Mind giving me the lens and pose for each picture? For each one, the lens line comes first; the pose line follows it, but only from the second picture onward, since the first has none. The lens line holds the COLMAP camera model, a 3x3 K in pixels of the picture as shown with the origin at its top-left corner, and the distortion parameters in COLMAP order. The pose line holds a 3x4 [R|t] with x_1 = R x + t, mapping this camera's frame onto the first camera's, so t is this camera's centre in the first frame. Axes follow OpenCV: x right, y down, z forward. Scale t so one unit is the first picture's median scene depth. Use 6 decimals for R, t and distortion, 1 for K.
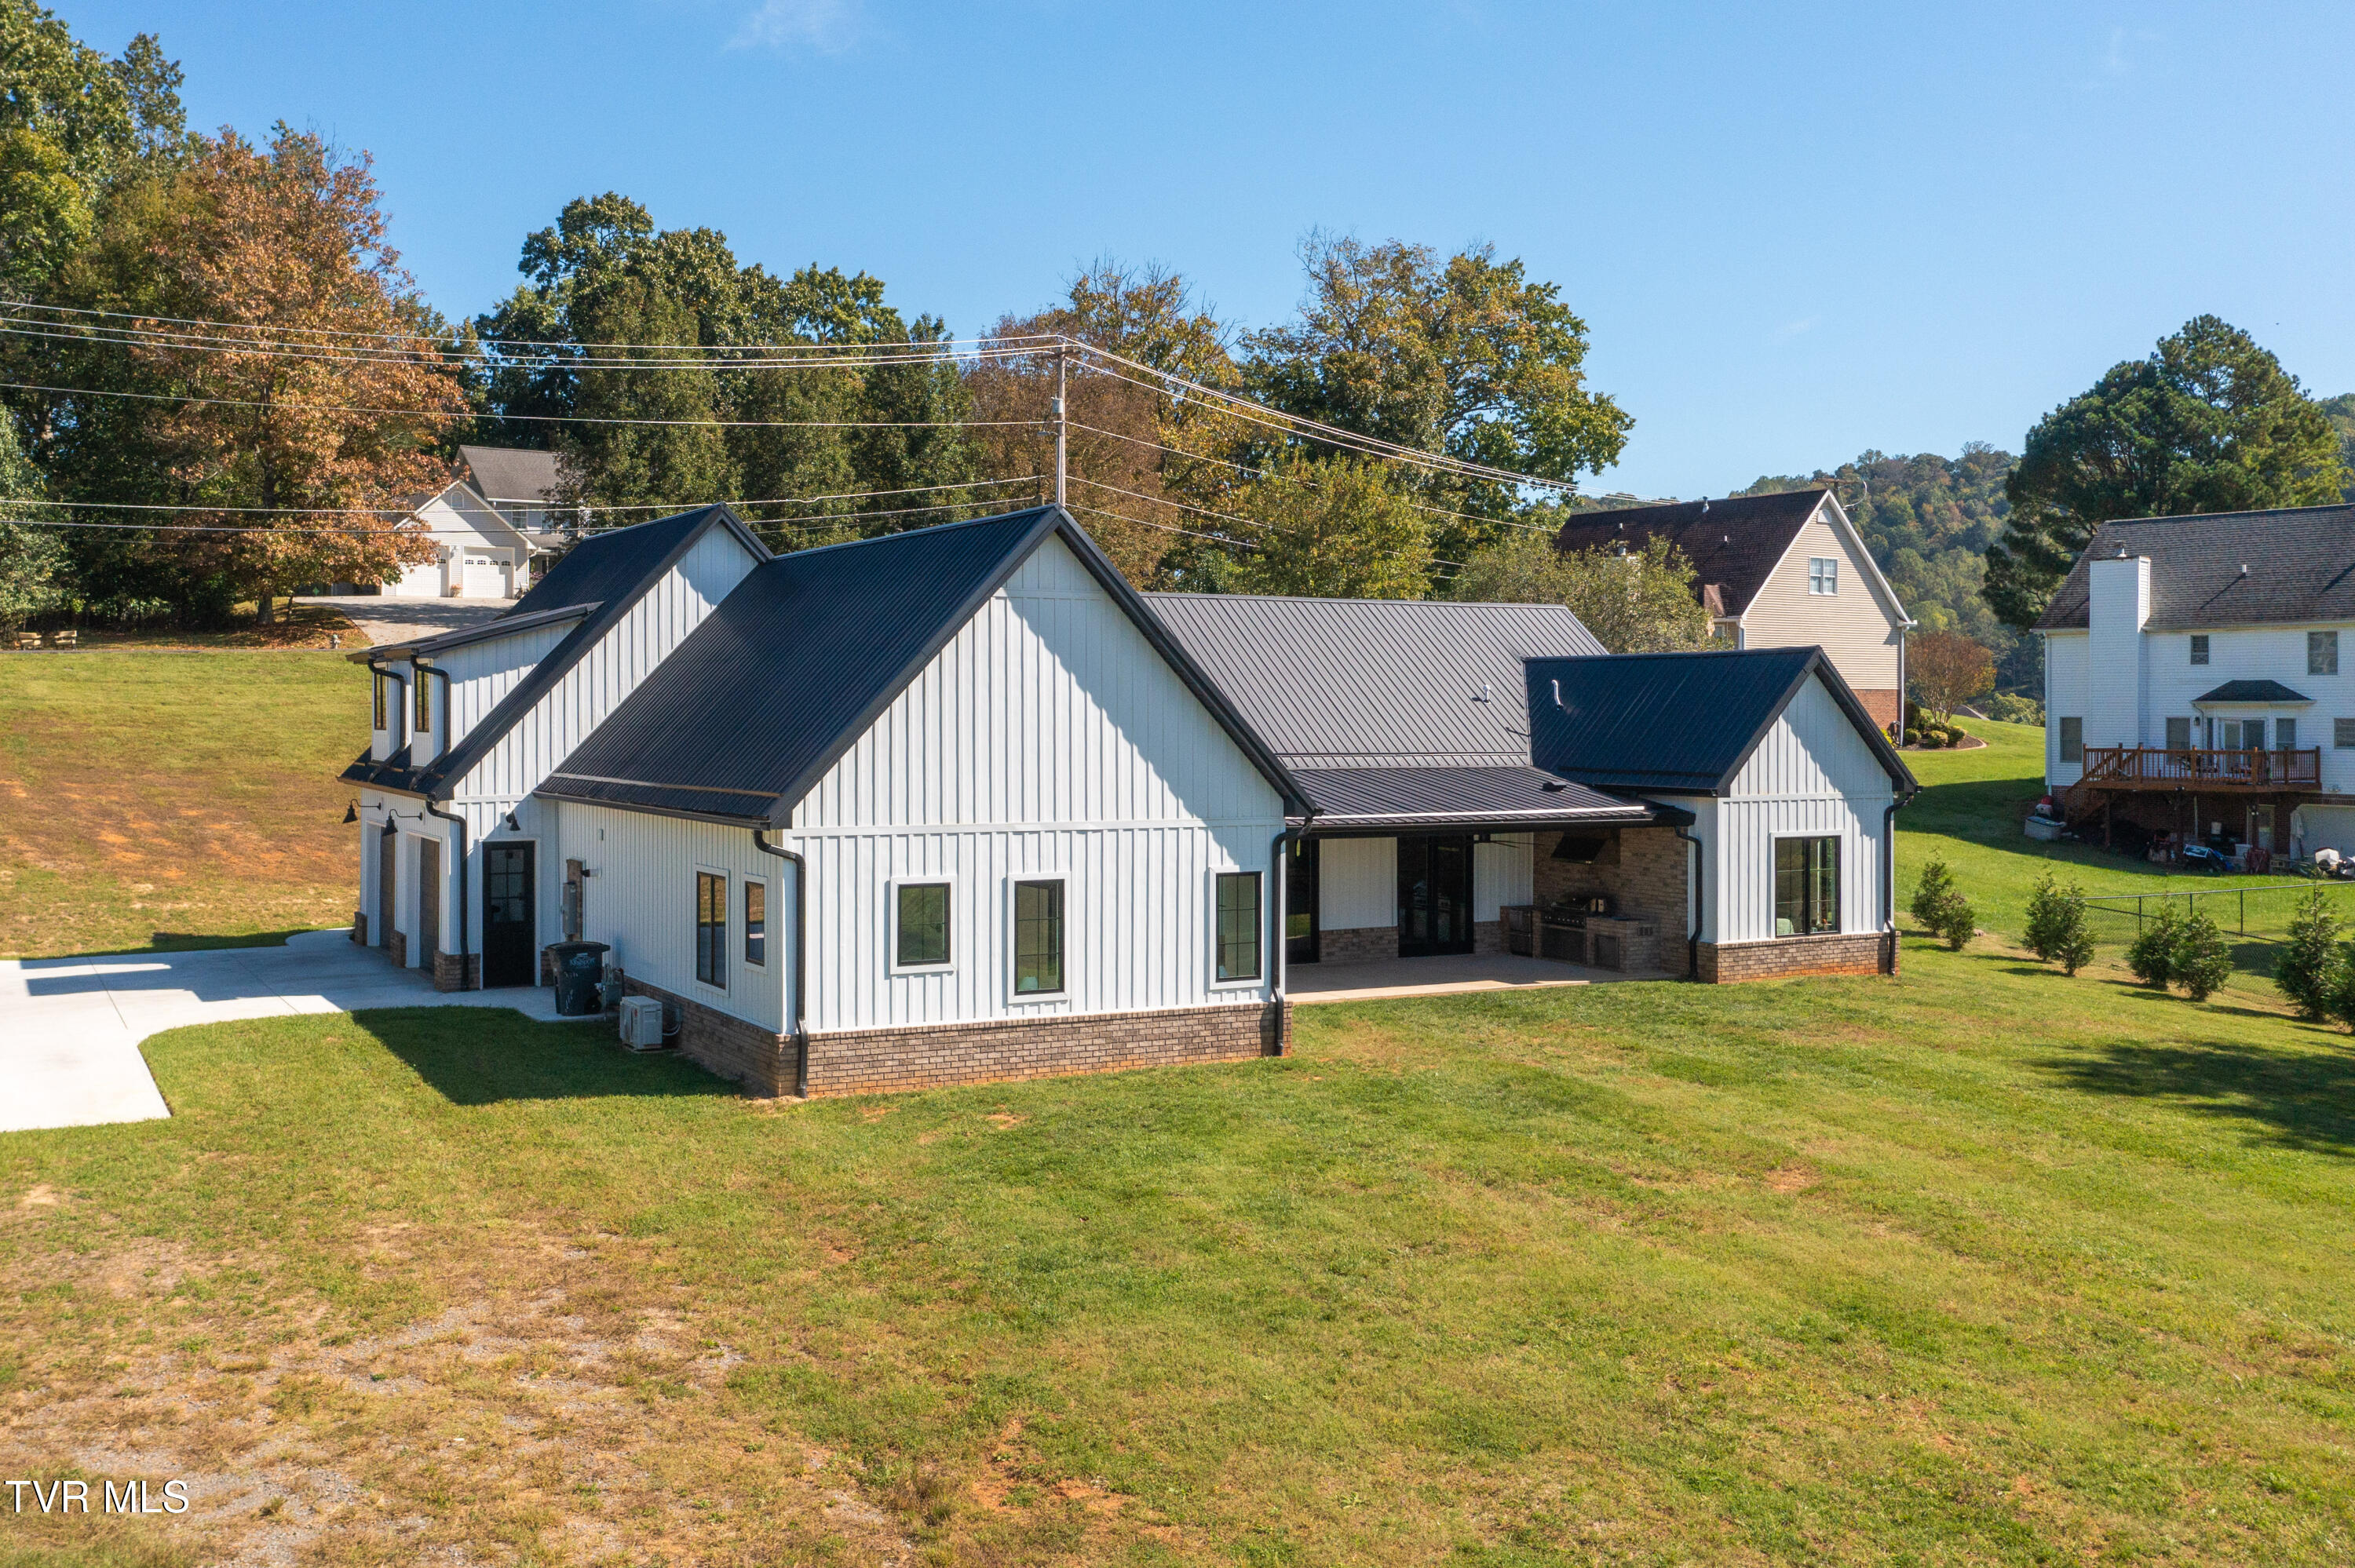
lens RADIAL K [[2153.1, 0, 1066.0], [0, 2153.1, 696.1], [0, 0, 1]] dist [-0.004149, 0.013812]
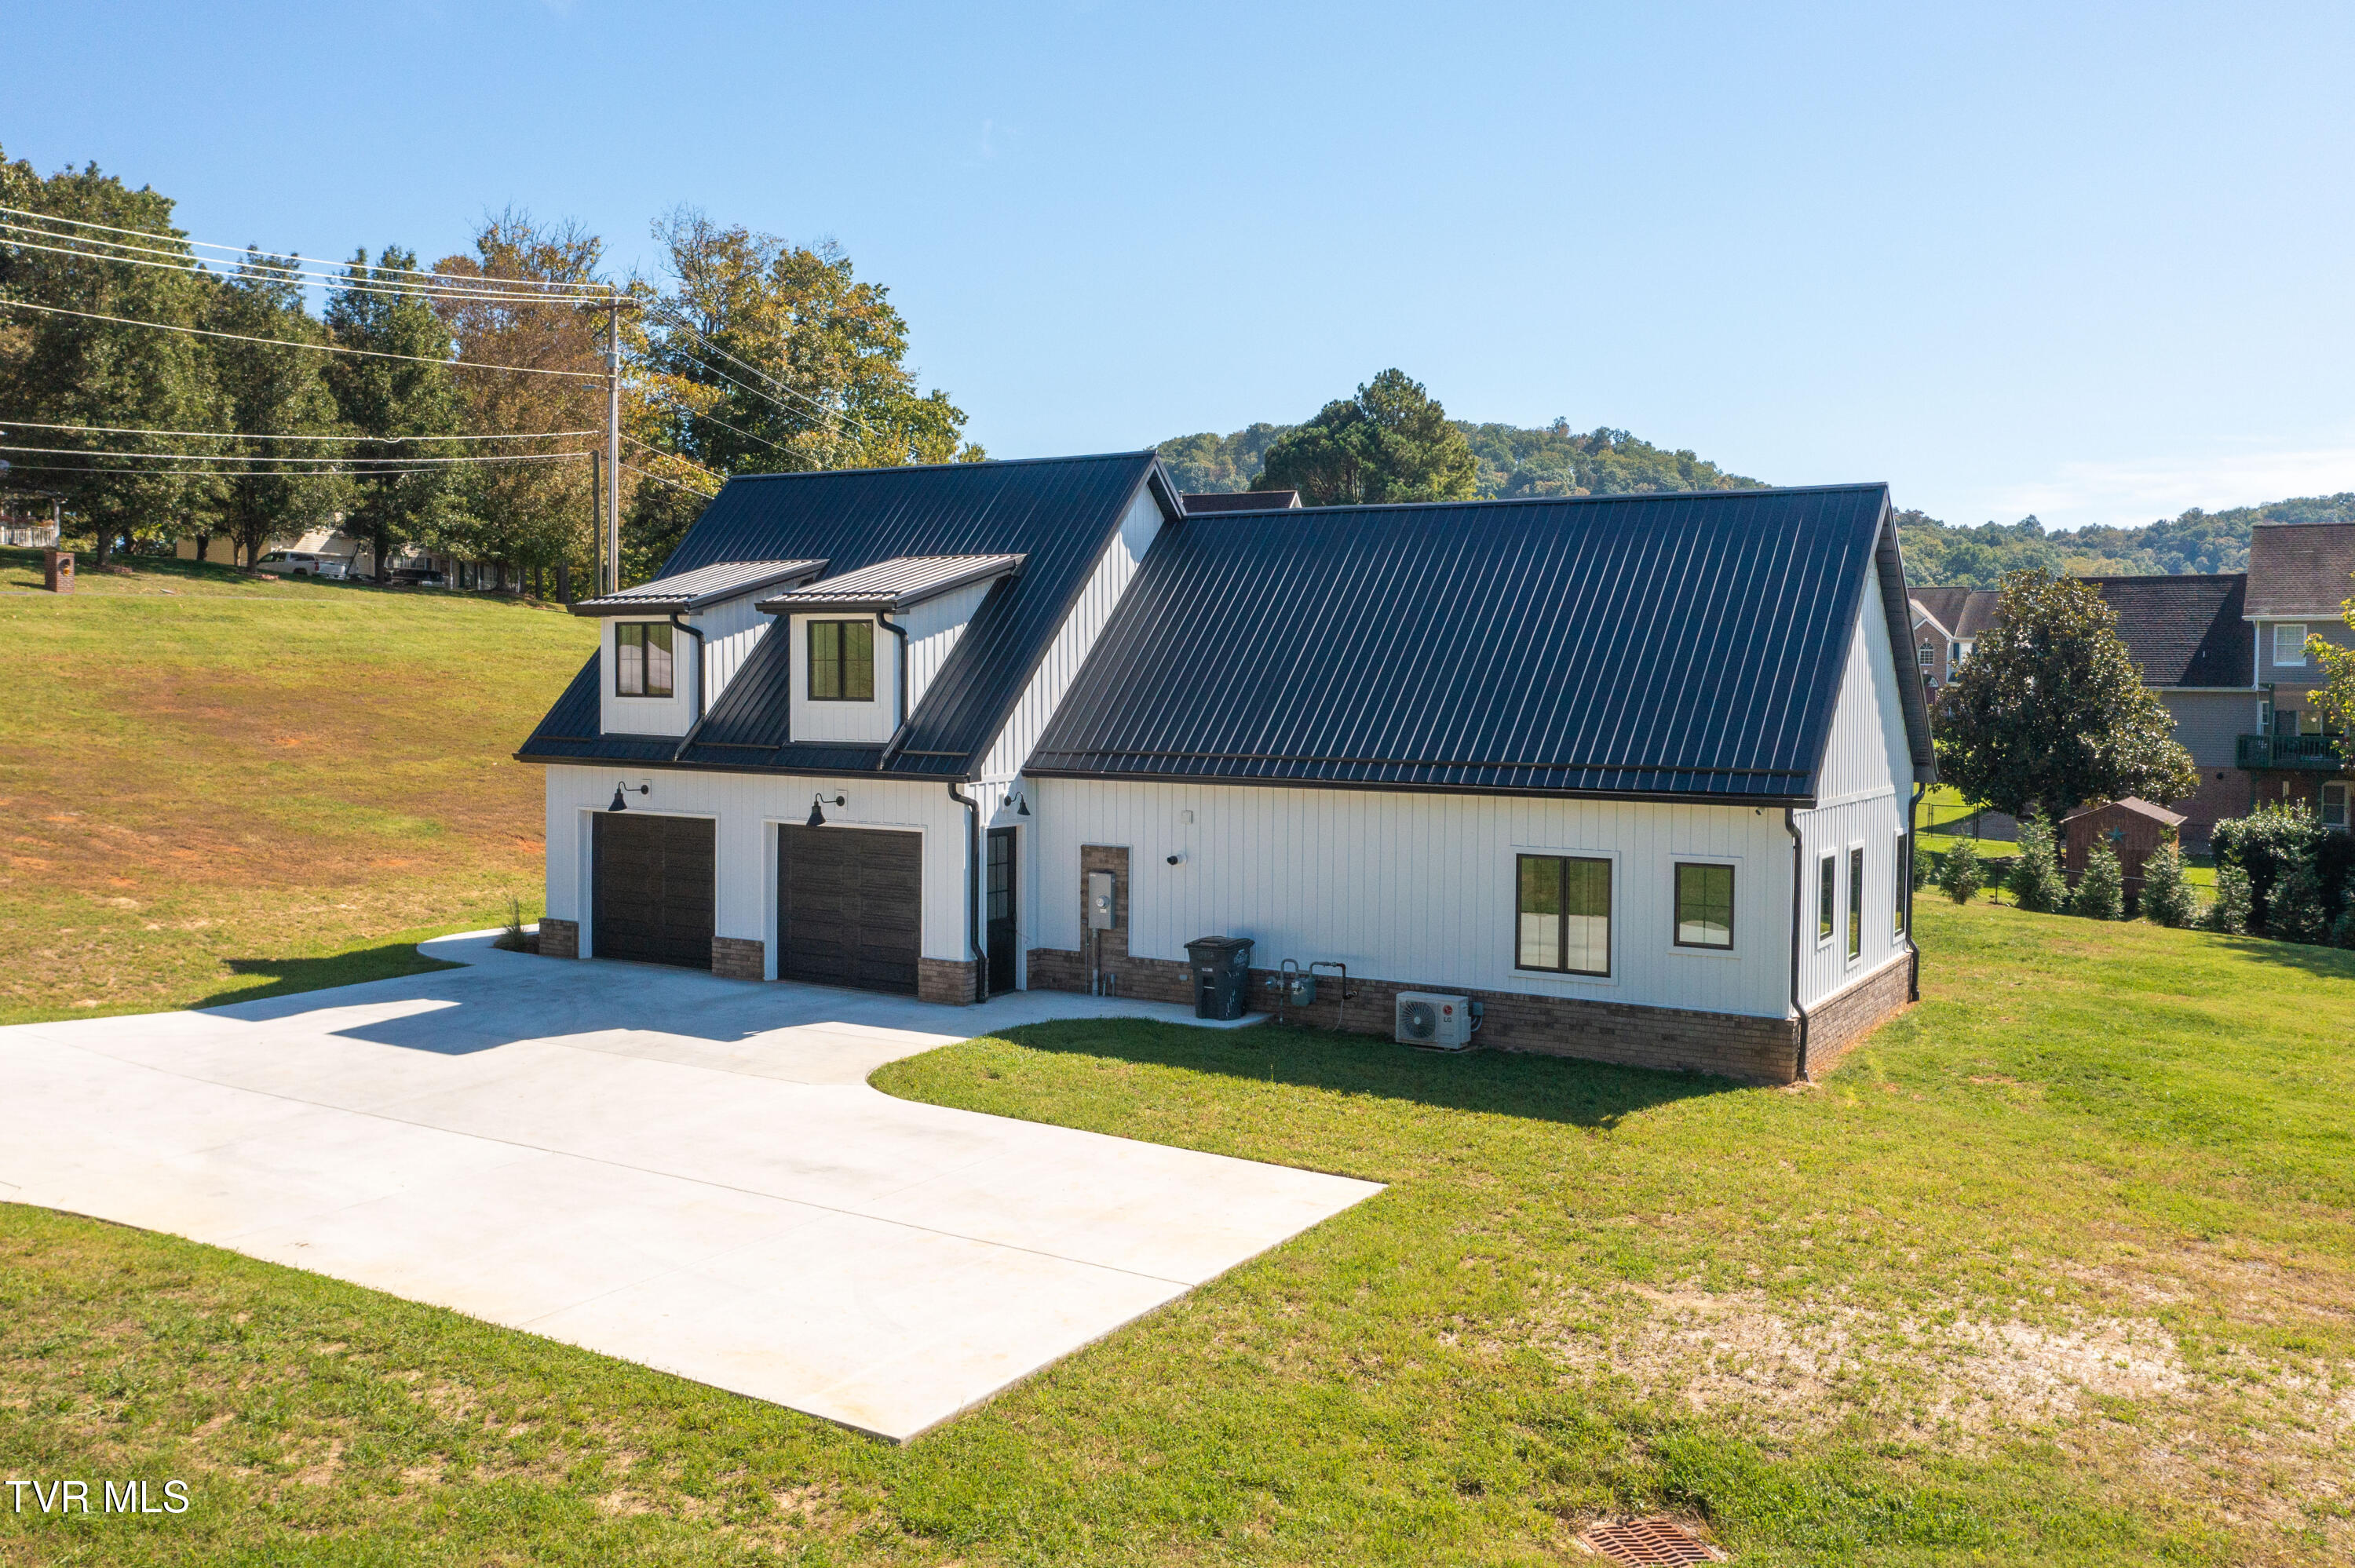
lens RADIAL K [[1900.8, 0, 1177.5], [0, 1900.8, 784.0], [0, 0, 1]] dist [-0.004006, -0.000042]
pose [[0.852419, -0.023314, 0.522340, -0.528349], [-0.010923, 0.997993, 0.062369, 0.001071], [-0.522746, -0.058870, 0.850454, 0.274889]]
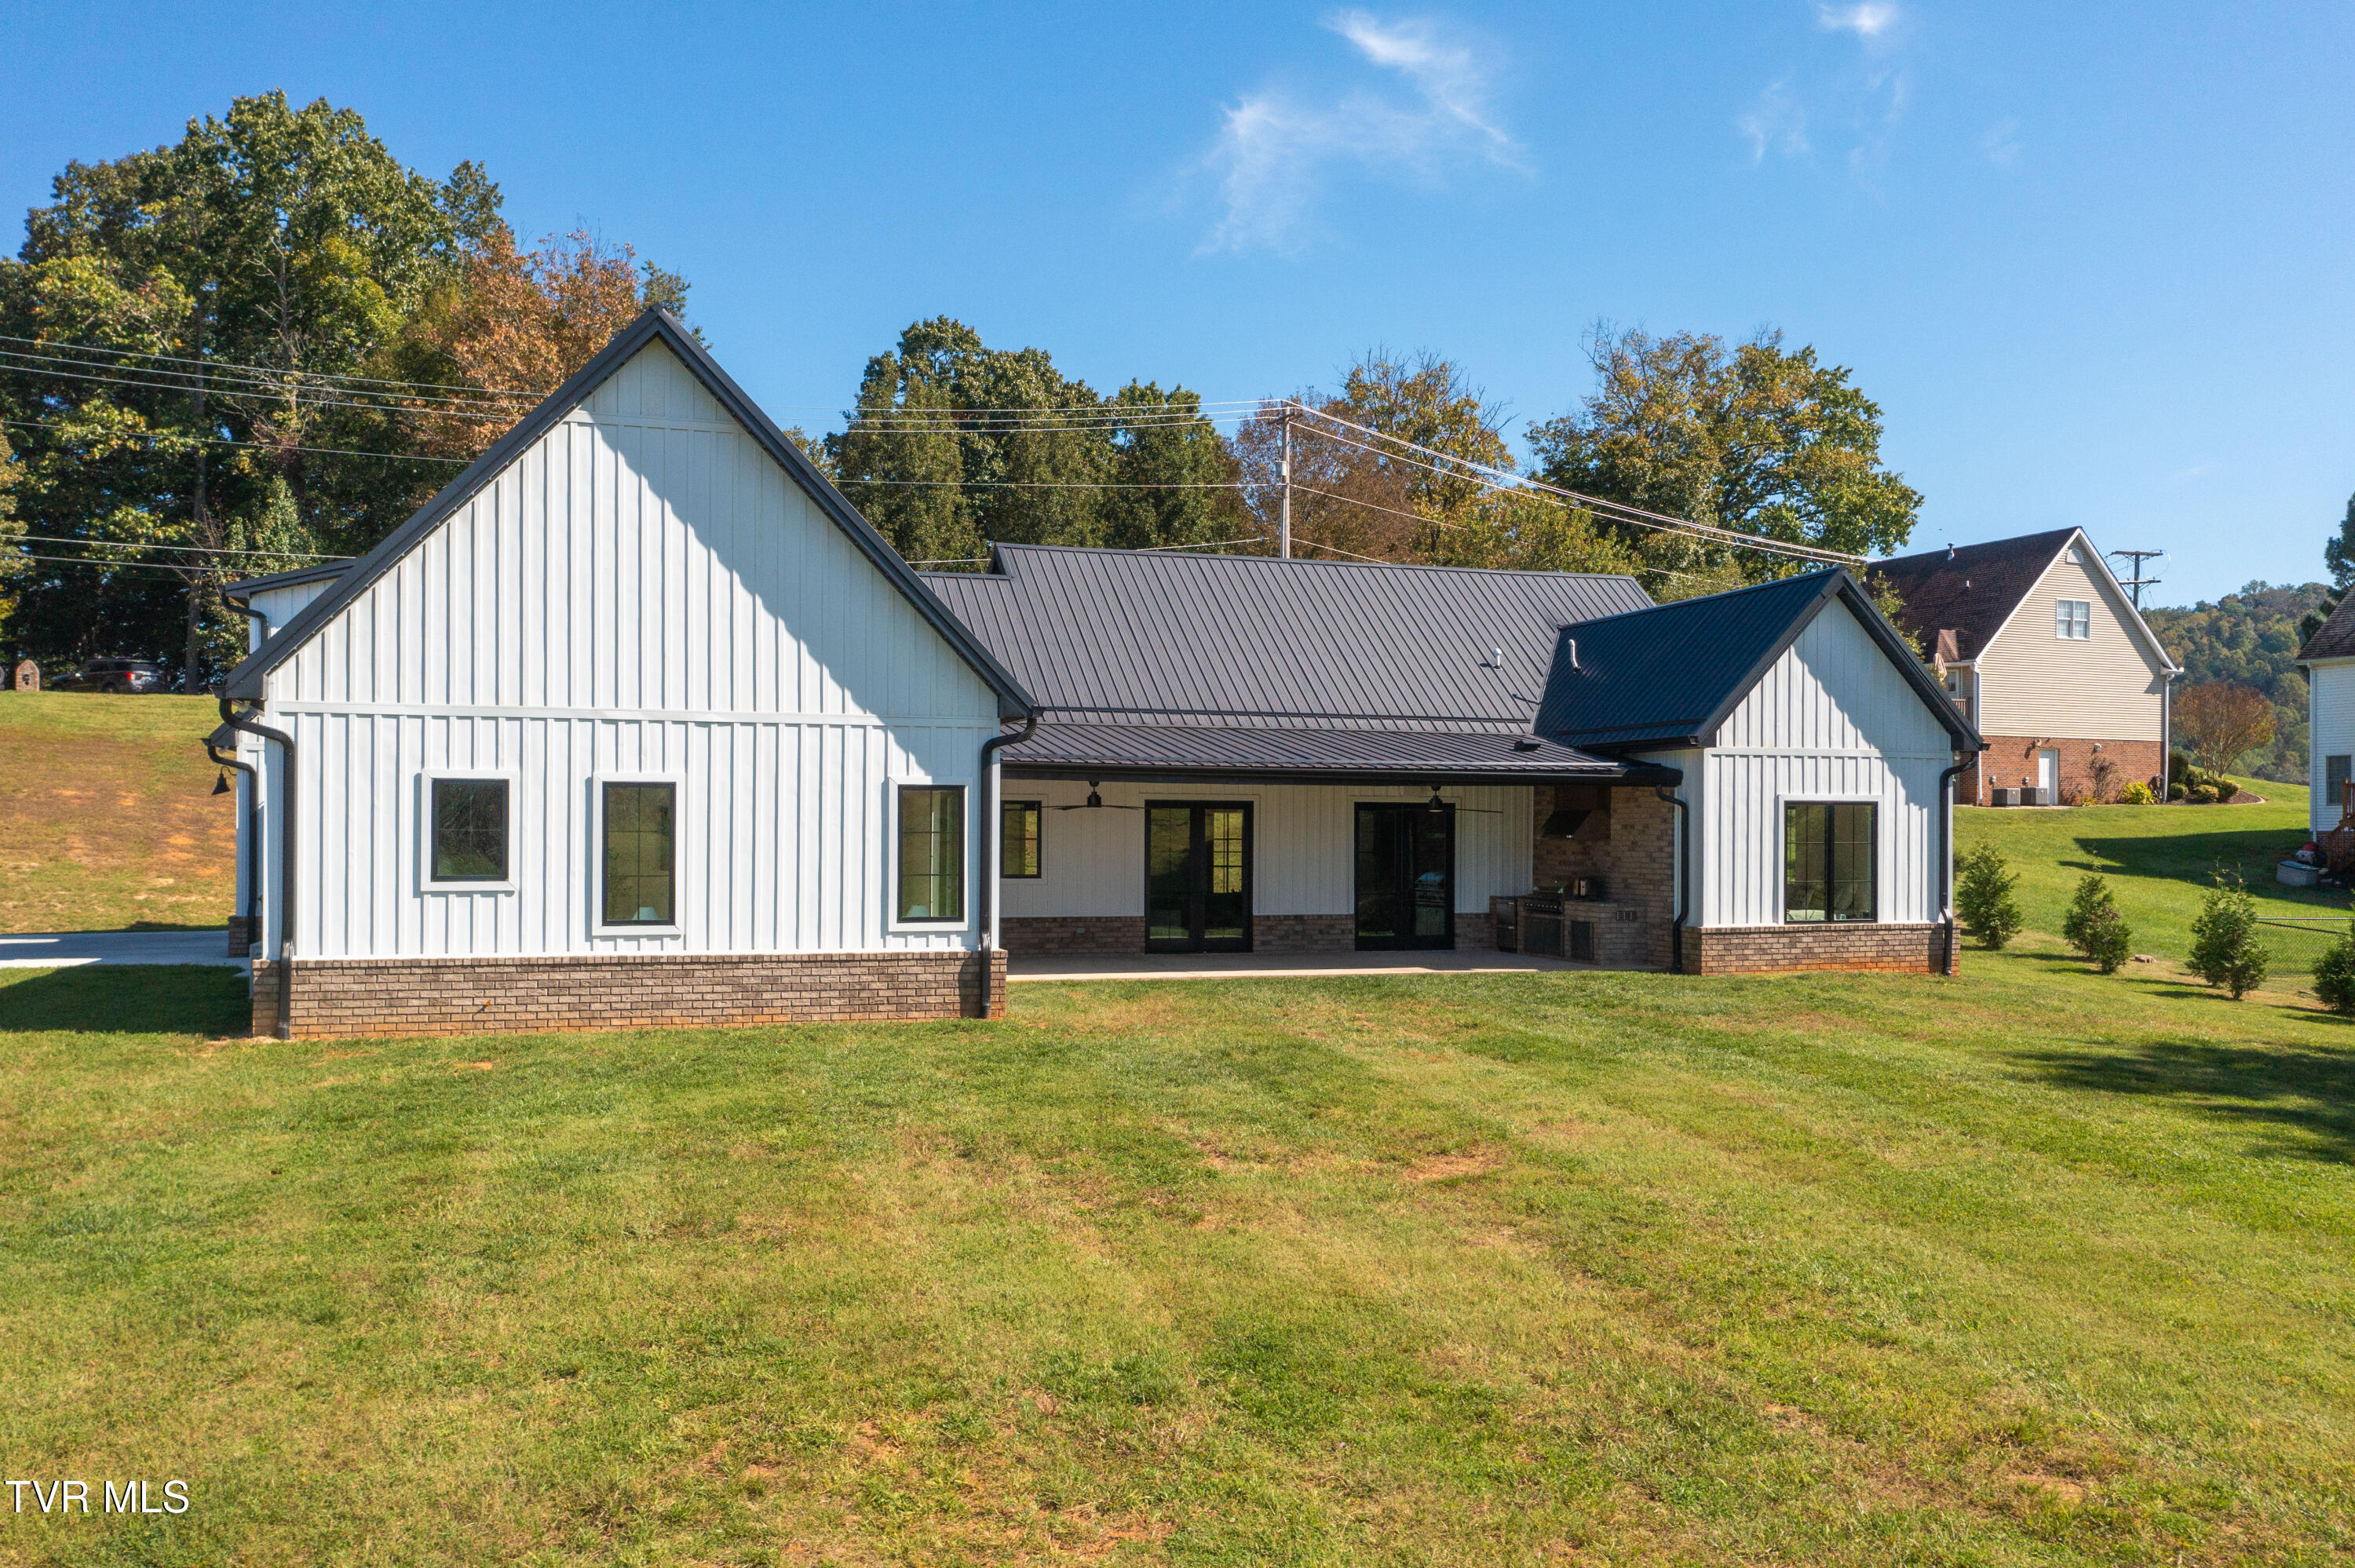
lens RADIAL K [[1896.8, 0, 1178.5], [0, 1896.8, 823.8], [0, 0, 1]] dist [-0.000459, 0.003496]
pose [[0.986993, 0.001537, -0.160757, 0.204373], [-0.001210, 0.999997, 0.002132, 0.068533], [0.160760, -0.001910, 0.986992, 0.237131]]
